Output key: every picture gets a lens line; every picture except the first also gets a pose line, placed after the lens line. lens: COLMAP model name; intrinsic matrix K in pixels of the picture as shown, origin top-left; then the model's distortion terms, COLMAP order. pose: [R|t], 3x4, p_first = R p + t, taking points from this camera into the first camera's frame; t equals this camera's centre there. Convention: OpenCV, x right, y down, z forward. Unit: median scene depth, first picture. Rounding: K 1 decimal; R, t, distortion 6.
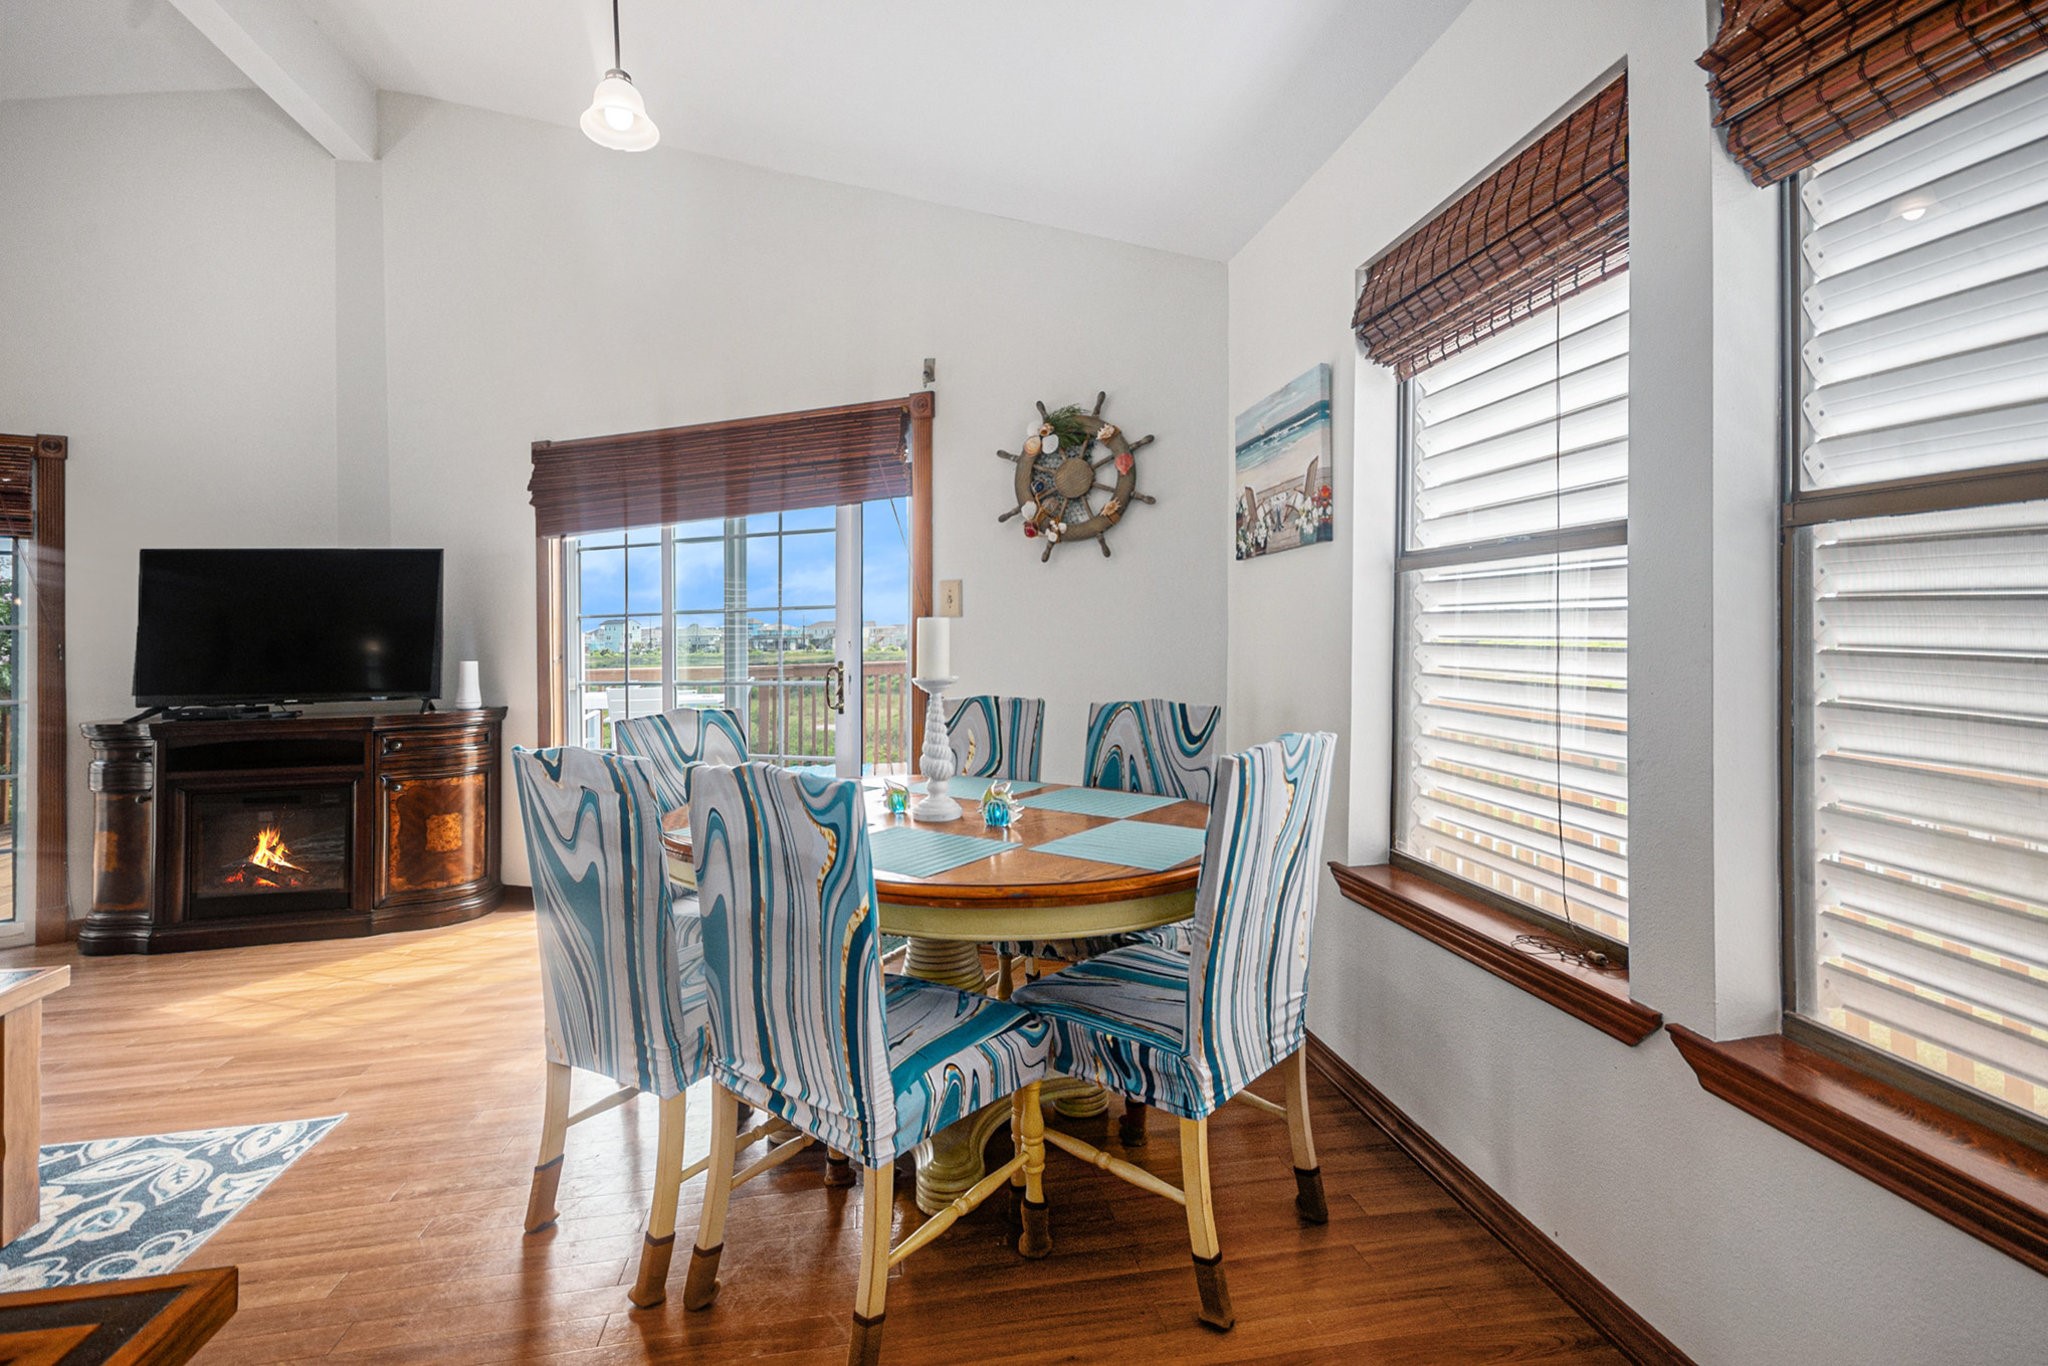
lens RADIAL K [[917.6, 0, 1041.6], [0, 917.6, 679.2], [0, 0, 1]] dist [0.002685, -0.001315]
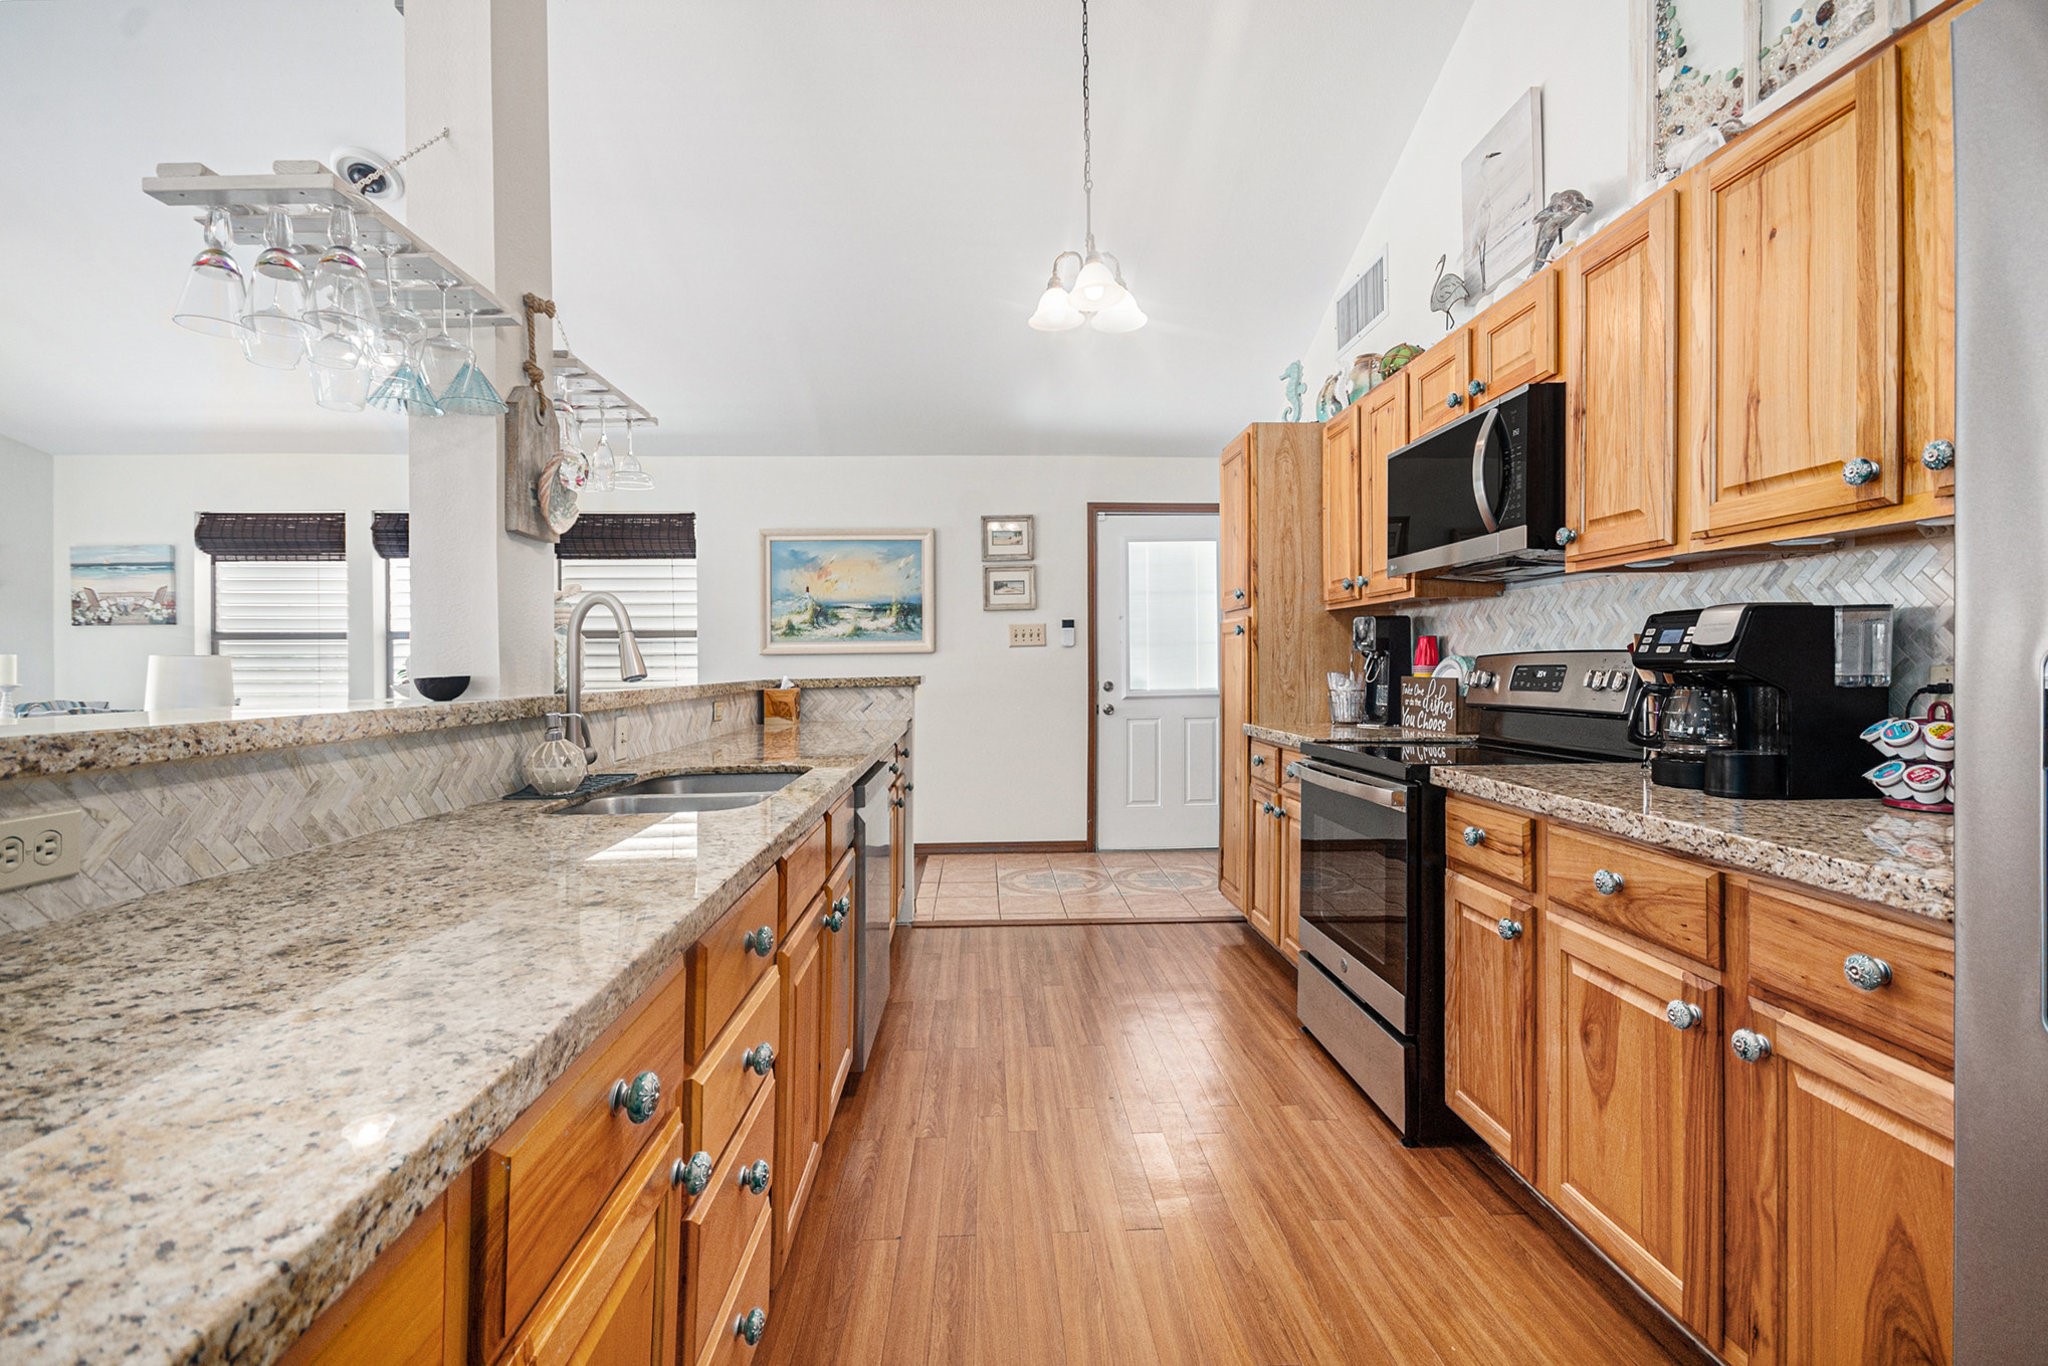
lens RADIAL K [[917.6, 0, 1027.1], [0, 917.6, 668.4], [0, 0, 1]] dist [0.002685, -0.001315]
pose [[0.104507, 0.016080, 0.994394, -1.462655], [0.052092, 0.998408, -0.021620, 0.096236], [-0.993159, 0.054059, 0.103503, -1.108238]]
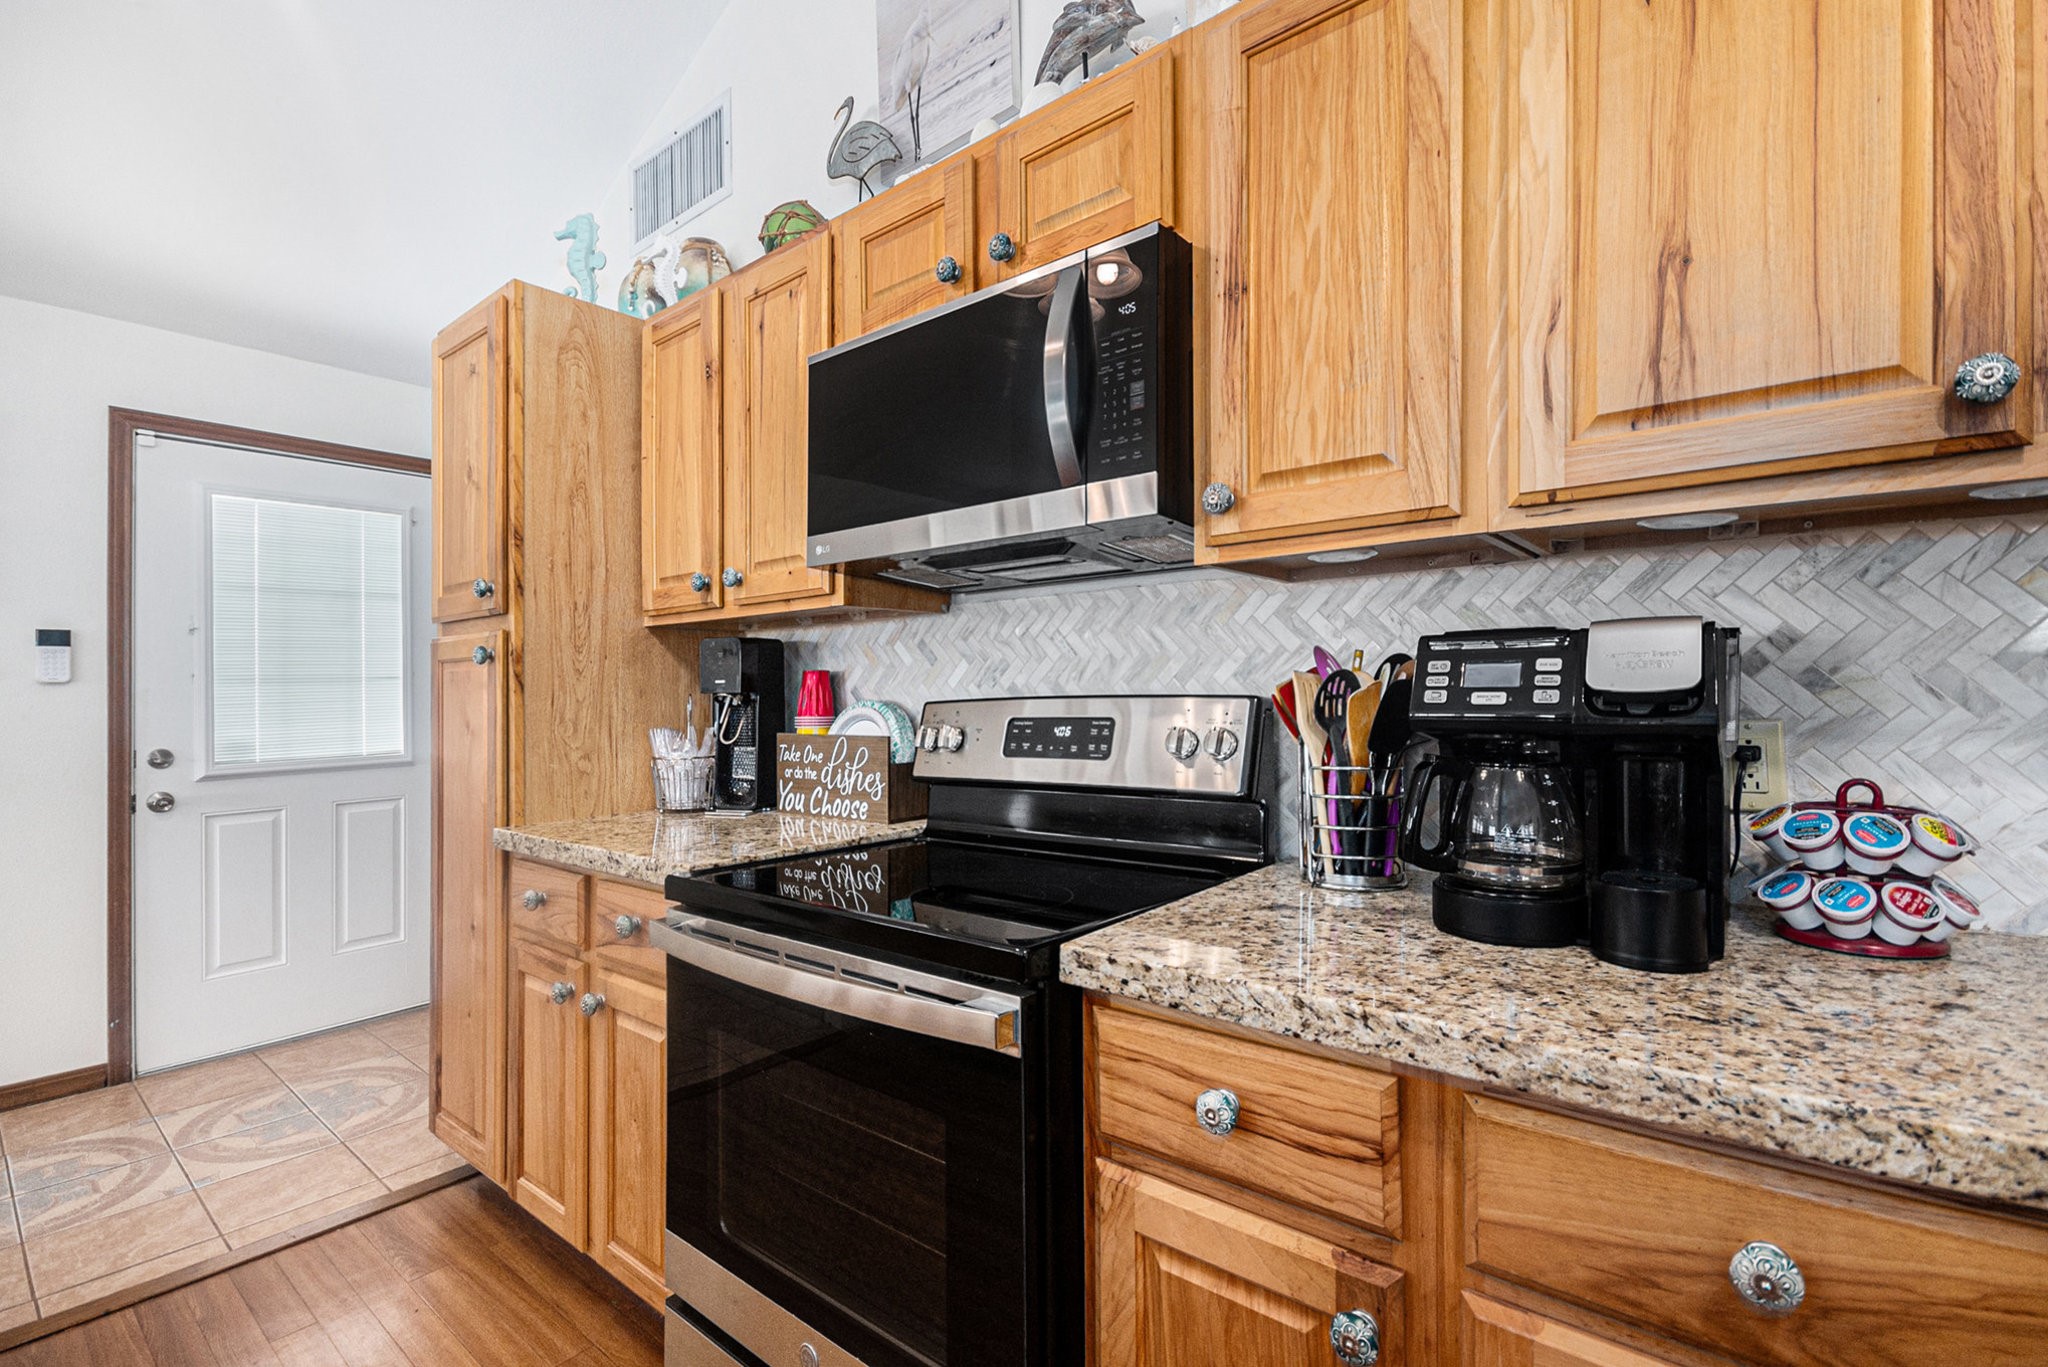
lens RADIAL K [[917.6, 0, 1037.5], [0, 917.6, 682.8], [0, 0, 1]] dist [0.002685, -0.001315]
pose [[-0.669747, 0.039146, 0.741556, -0.992246], [0.062811, 0.998017, 0.004044, 0.076881], [-0.739928, 0.049286, -0.670878, -1.114811]]
